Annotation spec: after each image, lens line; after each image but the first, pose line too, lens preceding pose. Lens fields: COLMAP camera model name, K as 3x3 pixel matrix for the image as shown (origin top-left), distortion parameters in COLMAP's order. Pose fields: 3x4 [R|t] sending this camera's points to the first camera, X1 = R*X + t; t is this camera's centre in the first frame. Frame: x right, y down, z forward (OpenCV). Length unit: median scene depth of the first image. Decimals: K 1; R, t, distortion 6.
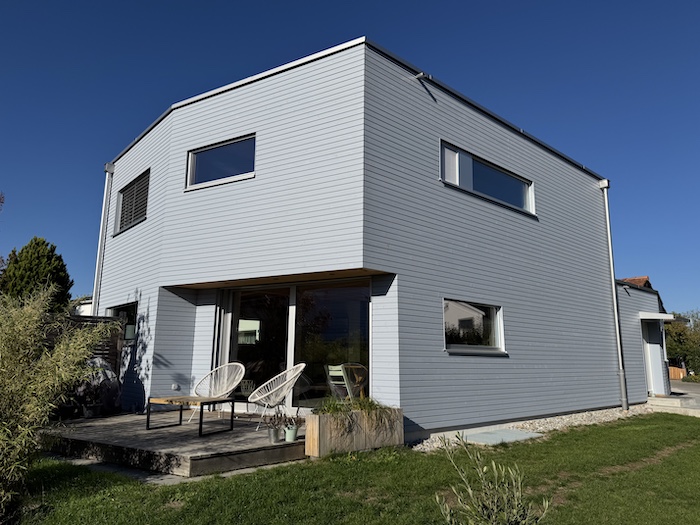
lens RADIAL K [[491.8, 0, 350.0], [0, 491.8, 262.5], [0, 0, 1]] dist [0.027856, -0.004943]
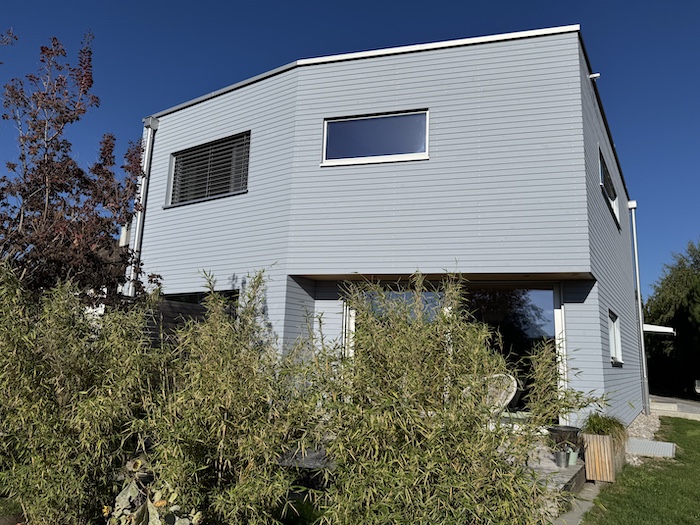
lens RADIAL K [[497.6, 0, 350.0], [0, 497.6, 262.5], [0, 0, 1]] dist [0.001873, -0.001494]
pose [[0.963509, 0.073228, 0.257465, -0.518198], [-0.075138, 0.997170, -0.002426, 0.022718], [-0.256914, -0.017008, 0.966285, 0.166477]]
